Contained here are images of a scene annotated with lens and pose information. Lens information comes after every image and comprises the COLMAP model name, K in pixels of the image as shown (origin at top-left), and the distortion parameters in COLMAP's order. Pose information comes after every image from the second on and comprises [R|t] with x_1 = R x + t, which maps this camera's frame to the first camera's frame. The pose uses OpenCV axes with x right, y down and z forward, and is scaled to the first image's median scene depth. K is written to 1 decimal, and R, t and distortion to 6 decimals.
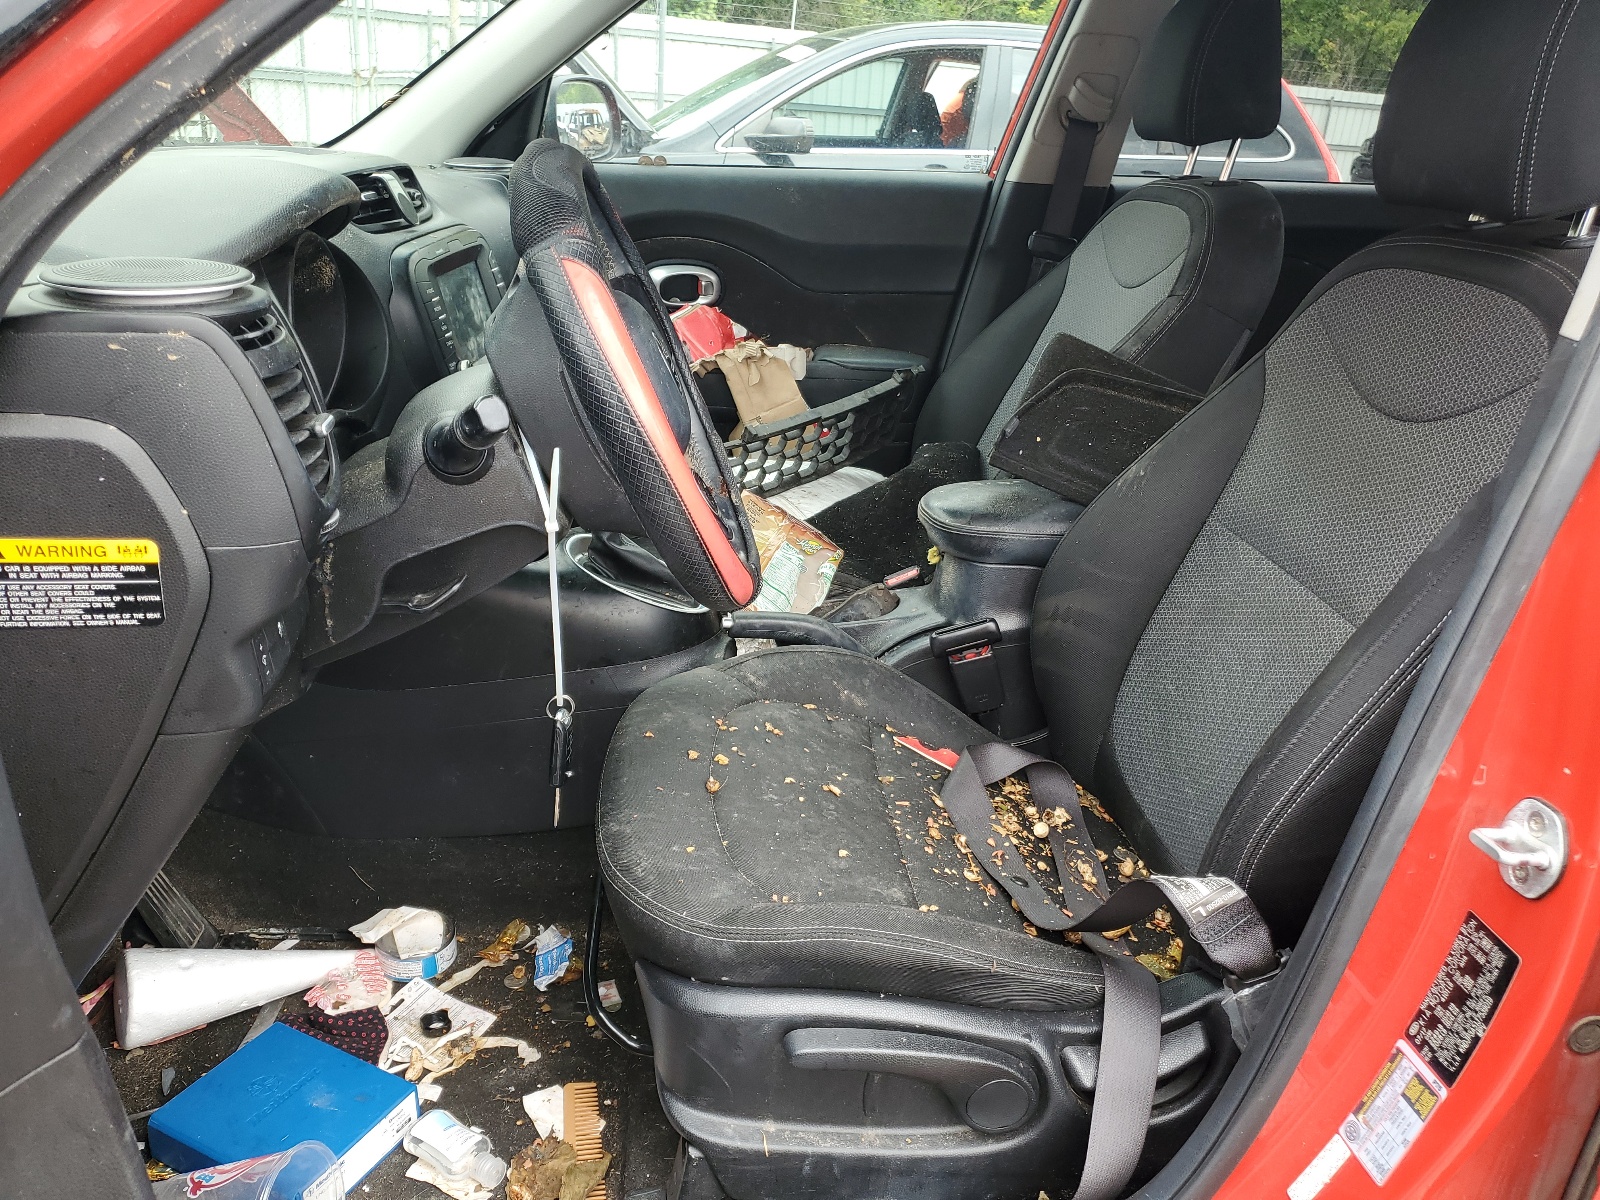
lens RADIAL K [[1439.7, 0, 800.0], [0, 1439.7, 600.0], [0, 0, 1]] dist [0.102598, -0.014084]
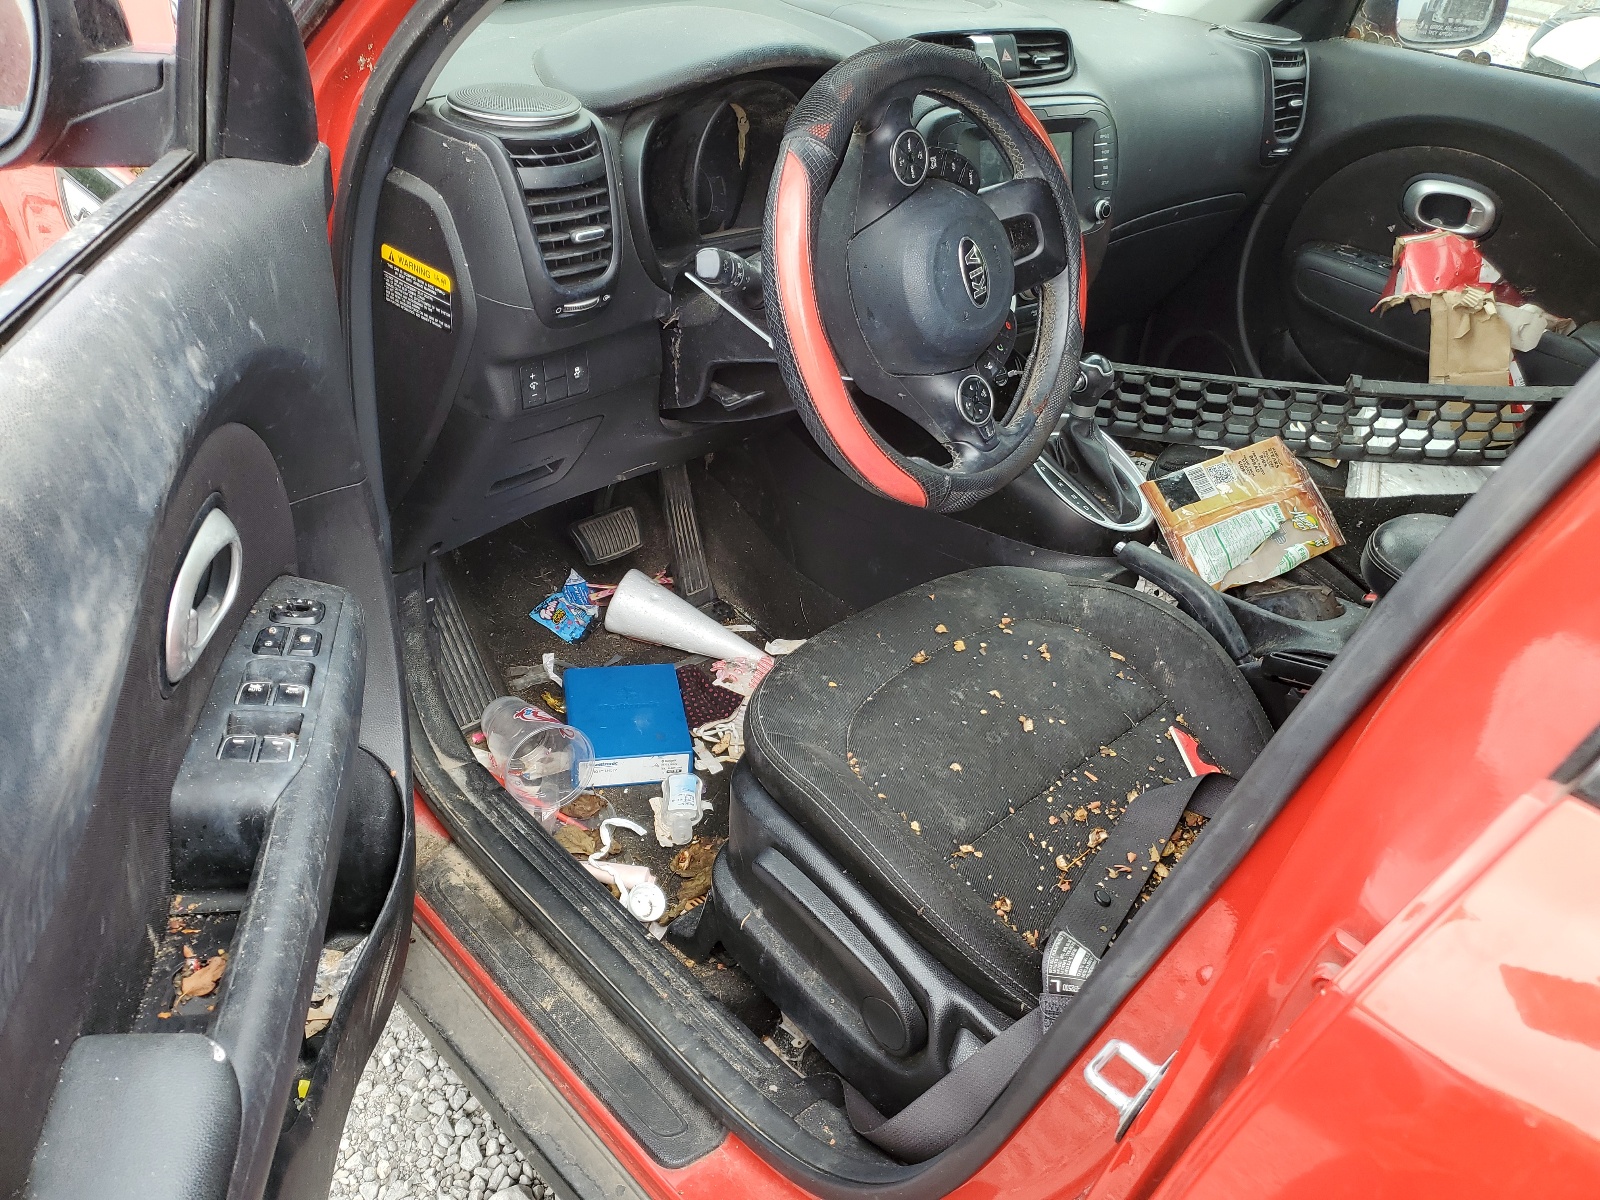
lens RADIAL K [[1439.7, 0, 800.0], [0, 1439.7, 600.0], [0, 0, 1]] dist [0.102598, -0.014084]
pose [[0.576849, 0.438882, -0.688932, 0.616324], [-0.337246, 0.896123, 0.288494, -0.194221], [0.743983, 0.065922, 0.664939, 0.197511]]
